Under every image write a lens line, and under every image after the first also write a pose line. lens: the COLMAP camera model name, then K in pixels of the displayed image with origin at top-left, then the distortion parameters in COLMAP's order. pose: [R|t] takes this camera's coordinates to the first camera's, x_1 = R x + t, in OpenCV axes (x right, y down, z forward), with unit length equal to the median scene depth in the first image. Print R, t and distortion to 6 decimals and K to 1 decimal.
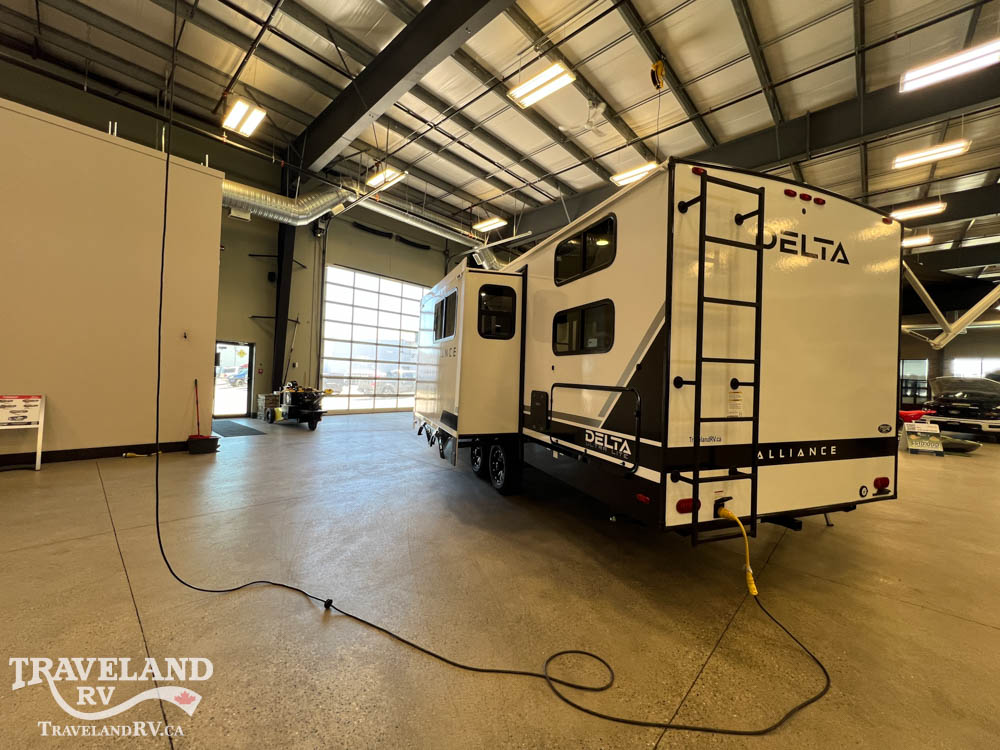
lens RADIAL K [[398.2, 0, 499.5], [0, 398.2, 375.5], [0, 0, 1]] dist [-0.000960, -0.001687]
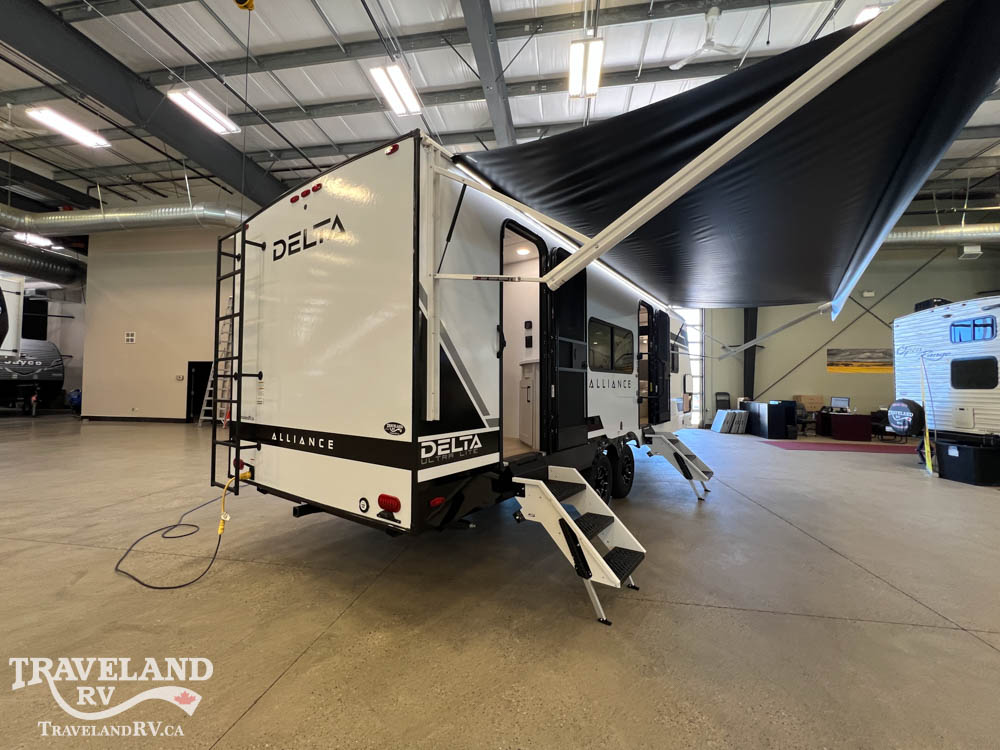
lens RADIAL K [[398.2, 0, 498.4], [0, 398.2, 372.9], [0, 0, 1]] dist [-0.000960, -0.001687]
pose [[0.555988, -0.054898, -0.829375, 1.884882], [0.014691, 0.998310, -0.056232, 0.086054], [0.831060, 0.019079, 0.555855, 0.848799]]
